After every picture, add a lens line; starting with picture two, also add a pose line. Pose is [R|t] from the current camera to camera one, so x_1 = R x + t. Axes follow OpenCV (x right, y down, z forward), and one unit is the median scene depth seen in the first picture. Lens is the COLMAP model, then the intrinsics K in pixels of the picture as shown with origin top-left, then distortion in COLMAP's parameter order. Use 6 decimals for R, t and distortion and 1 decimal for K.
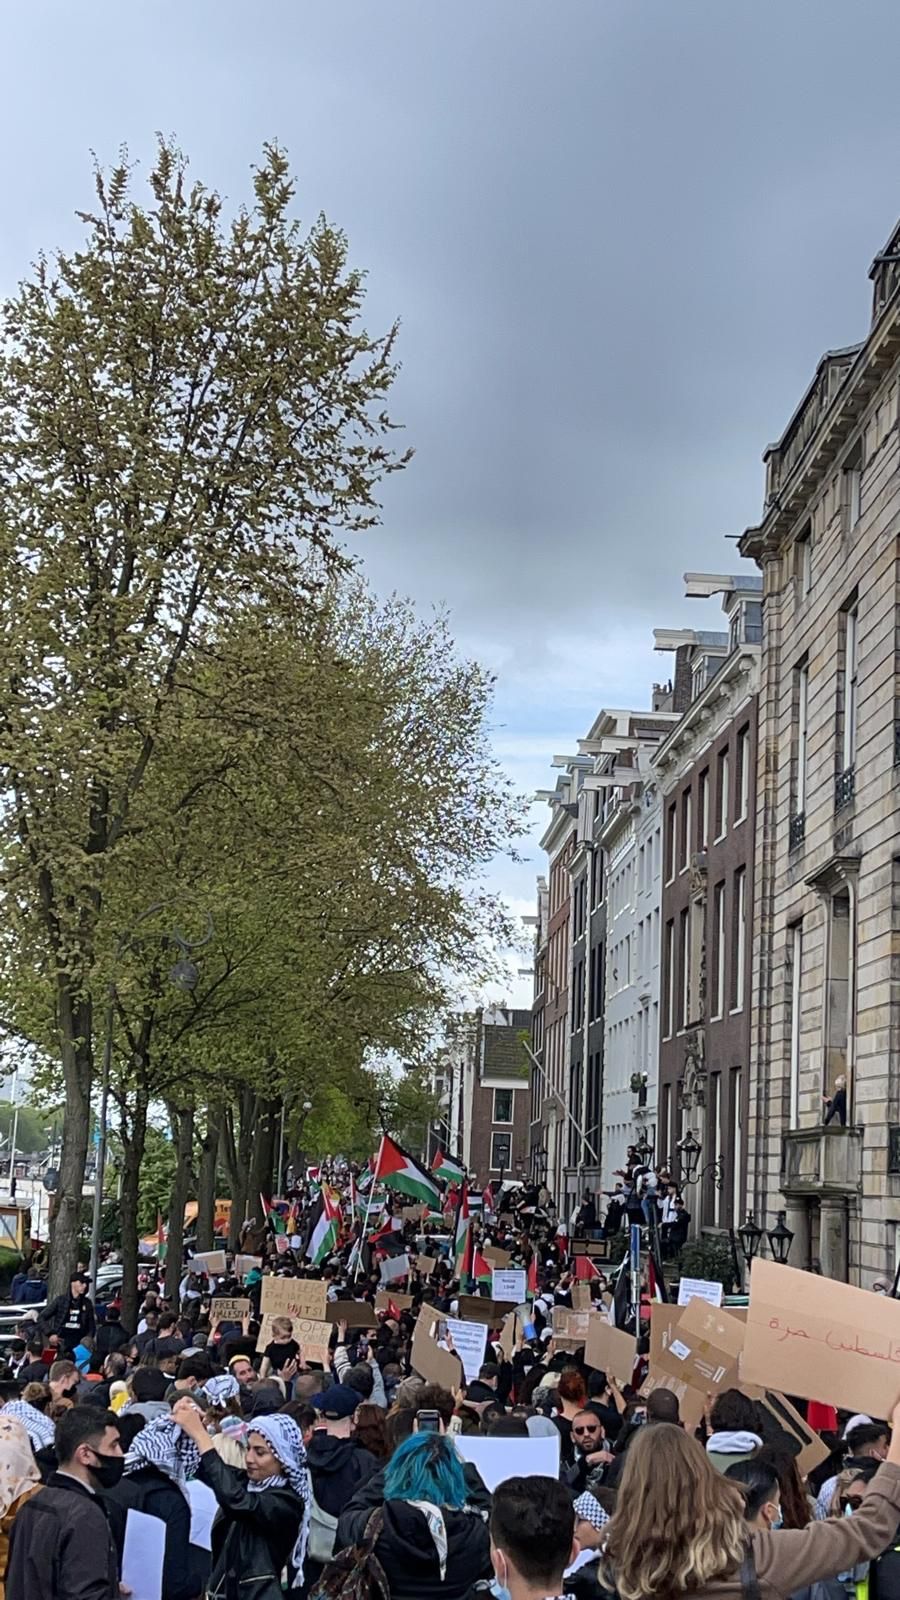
lens RADIAL K [[2491.9, 0, 450.0], [0, 2491.9, 800.0], [0, 0, 1]] dist [0.314794, -0.045964]
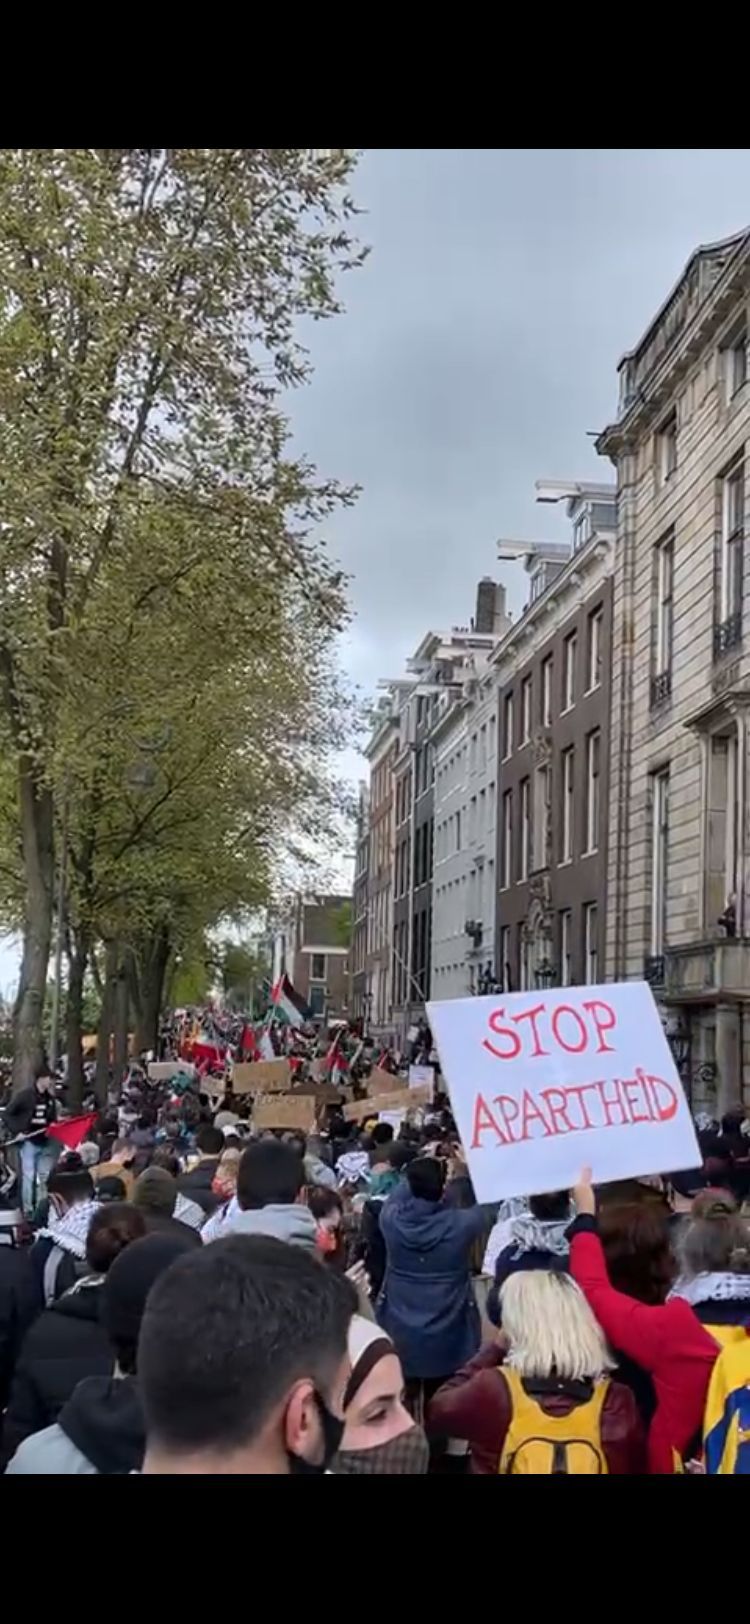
lens RADIAL K [[1768.7, 0, 375.0], [0, 1768.7, 812.0], [0, 0, 1]] dist [0.151426, -0.011536]
pose [[0.997192, 0.001953, 0.074863, -0.046111], [-0.003860, 0.999671, 0.025338, 0.045906], [-0.074789, -0.025555, 0.996872, 0.203047]]
